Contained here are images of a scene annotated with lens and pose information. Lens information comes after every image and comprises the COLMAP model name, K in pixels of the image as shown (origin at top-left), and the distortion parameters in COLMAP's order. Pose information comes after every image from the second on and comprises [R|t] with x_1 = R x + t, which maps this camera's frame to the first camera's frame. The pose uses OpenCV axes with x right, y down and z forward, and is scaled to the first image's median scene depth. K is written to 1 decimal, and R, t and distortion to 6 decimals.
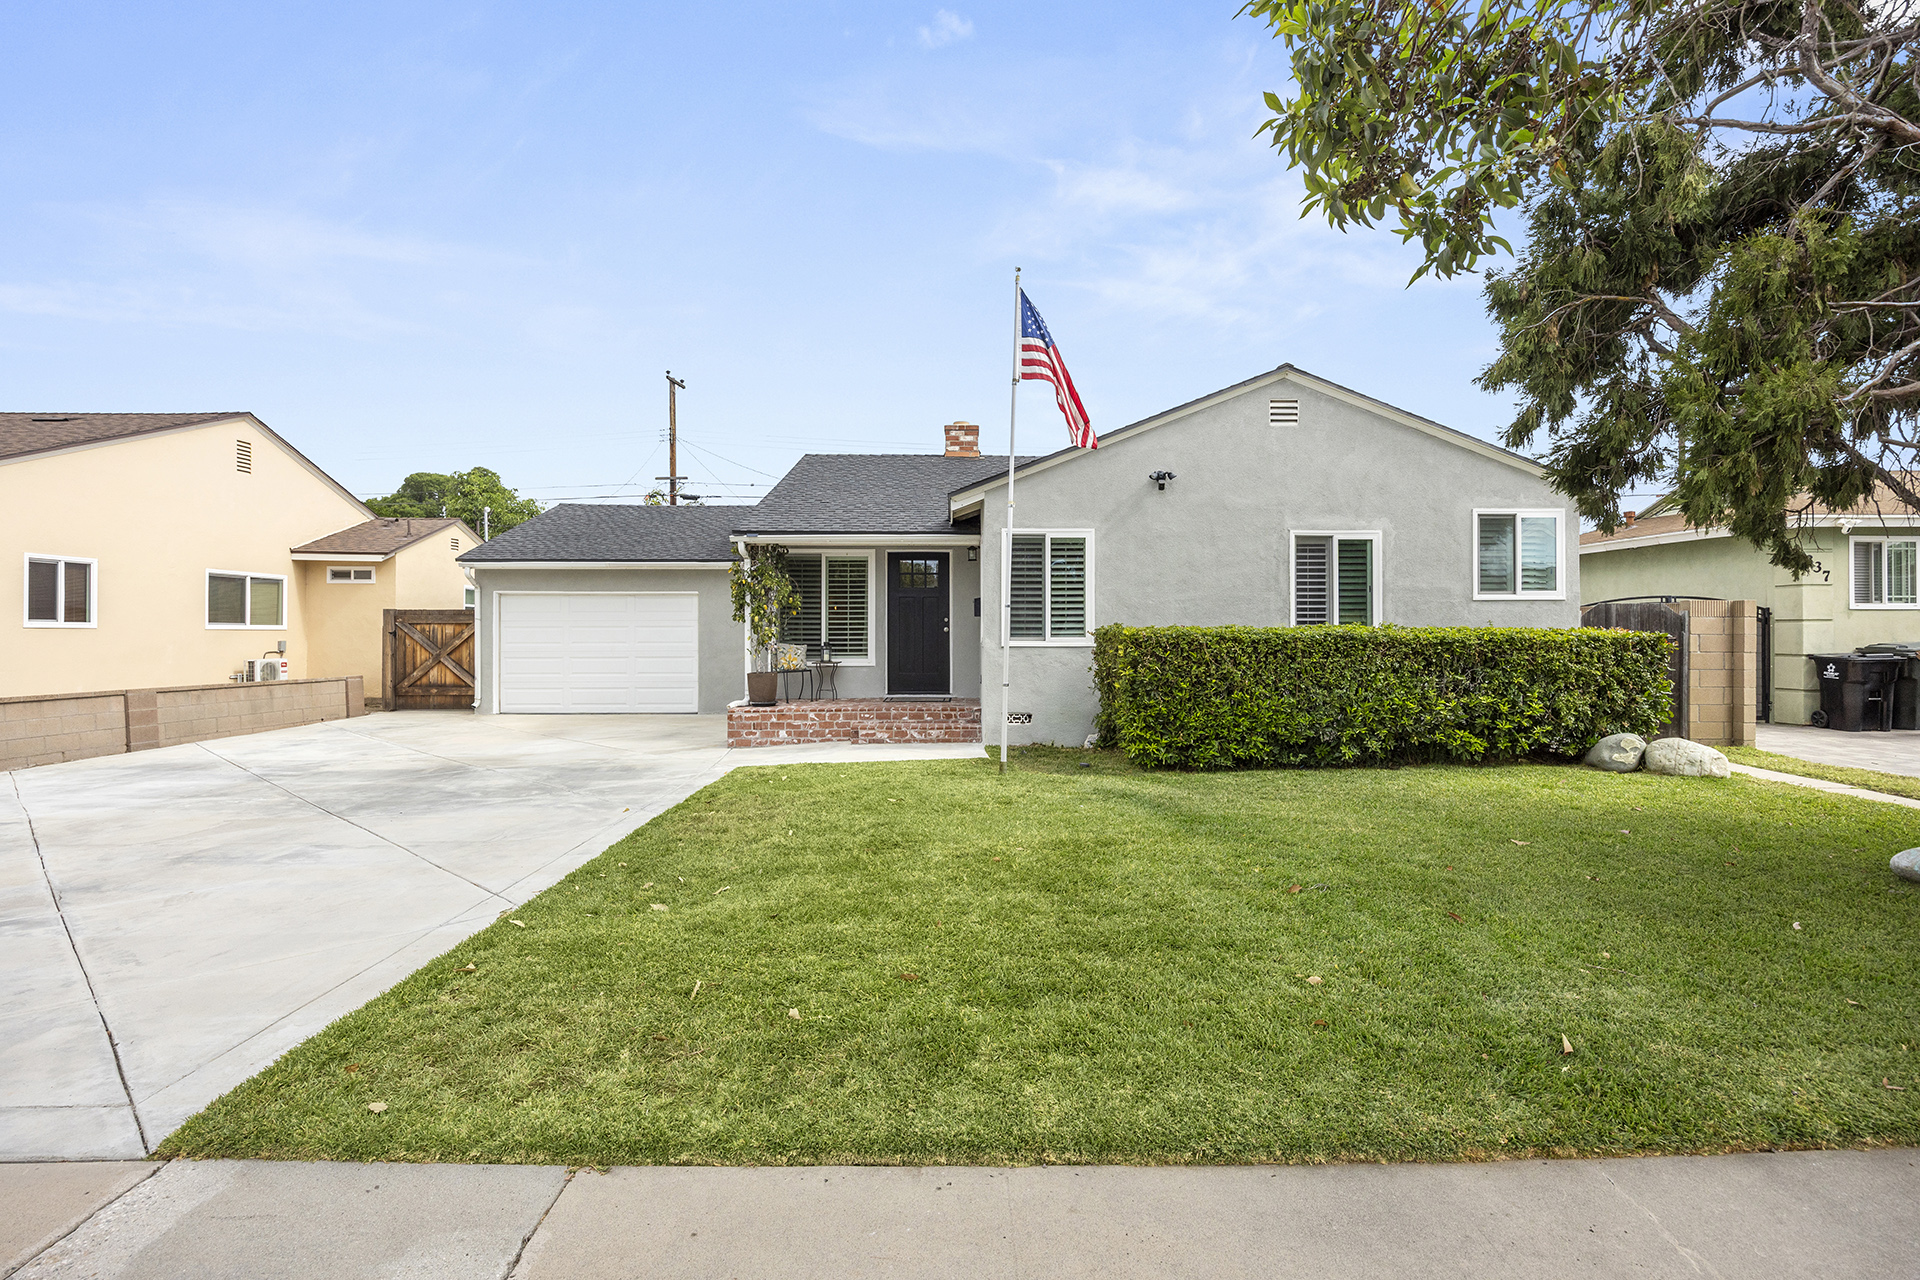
lens RADIAL K [[941.7, 0, 922.5], [0, 941.7, 606.6], [0, 0, 1]] dist [-0.012045, 0.003000]
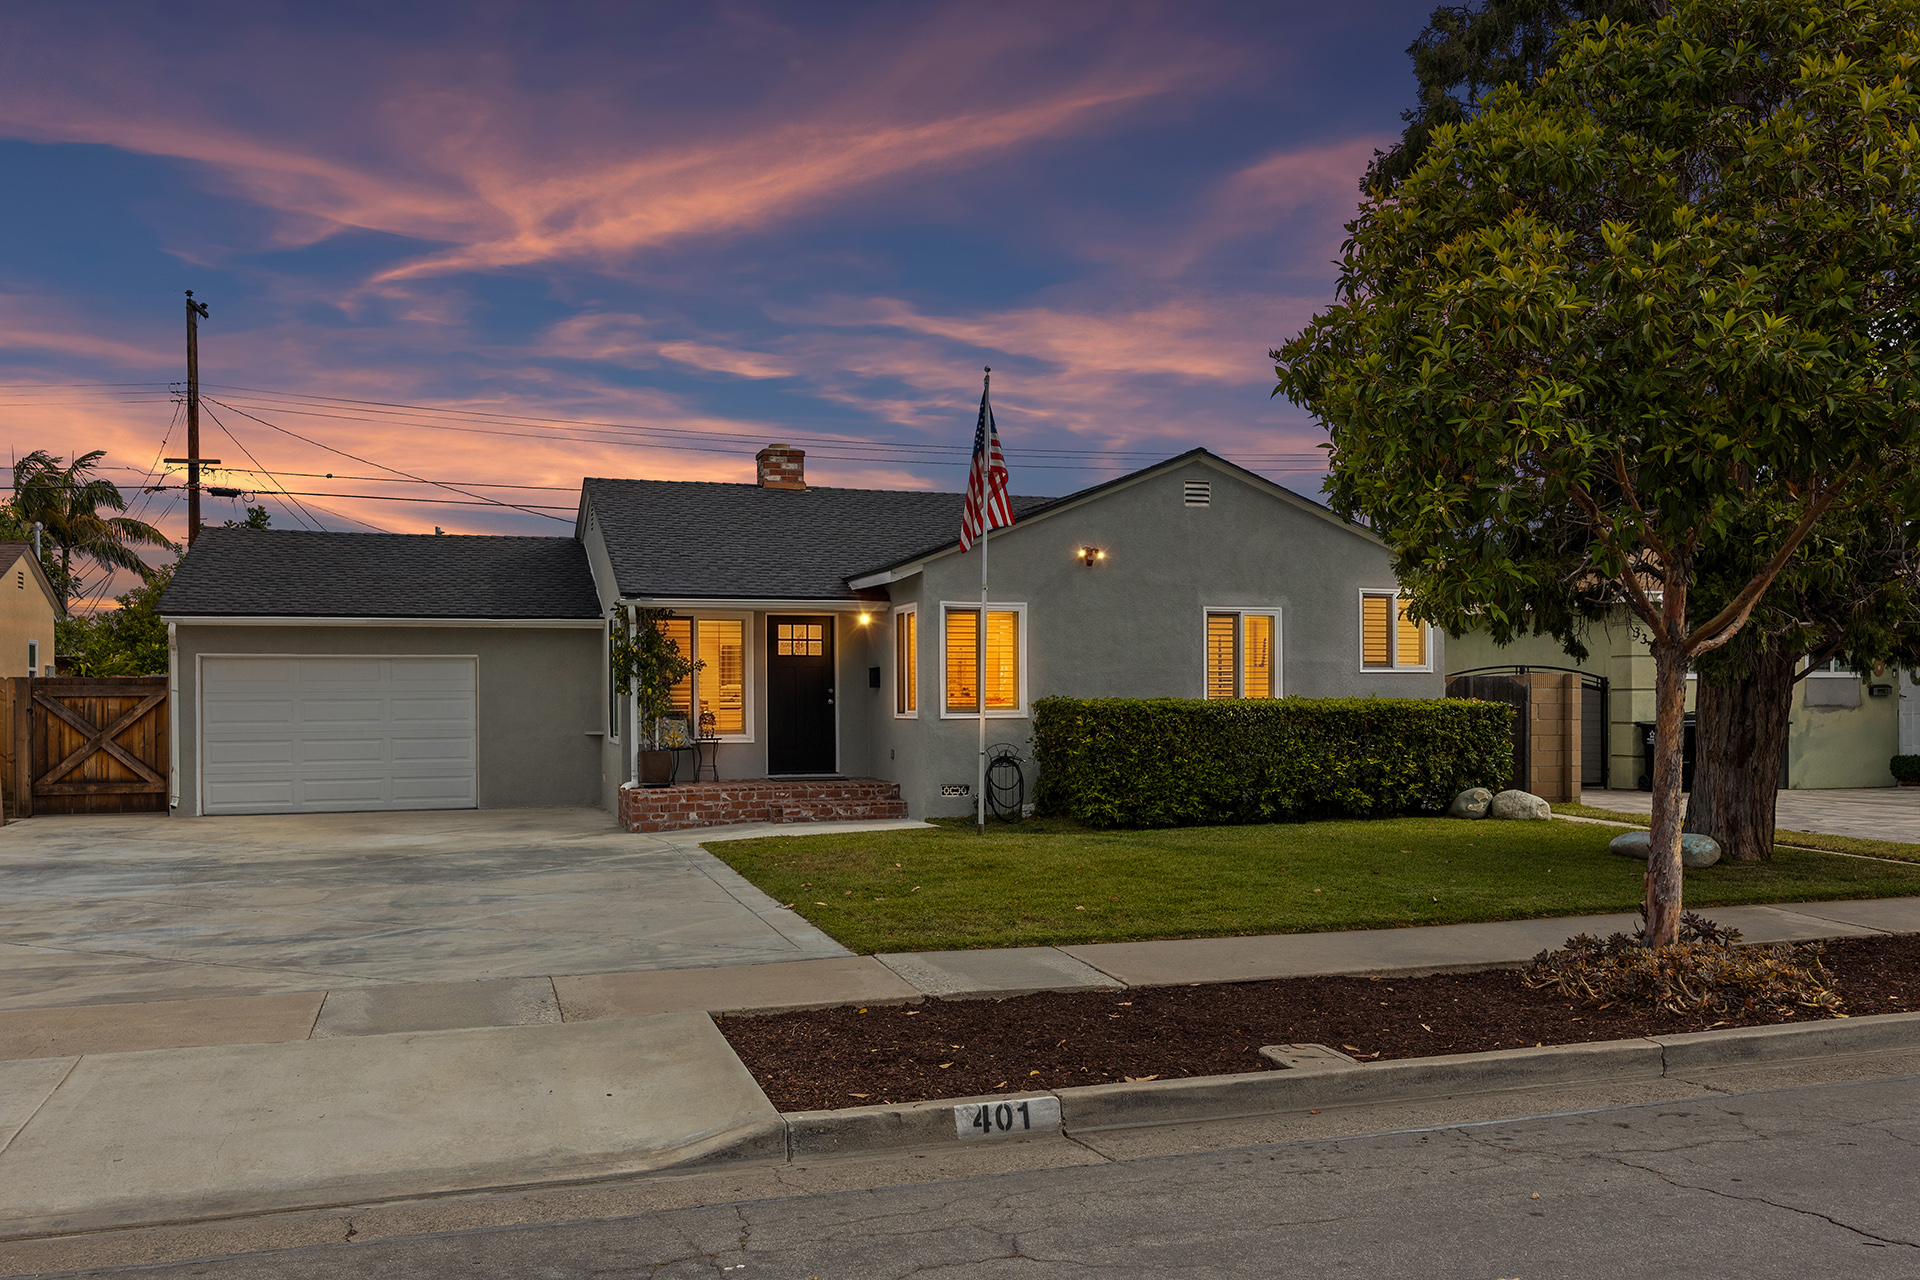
lens RADIAL K [[1412.3, 0, 960.0], [0, 1412.3, 642.0], [0, 0, 1]] dist [0.003885, -0.000459]
pose [[0.961362, 0.007181, 0.275192, -0.332858], [-0.002741, 0.999860, -0.016517, -0.015665], [-0.275272, 0.015125, 0.961247, -0.483560]]
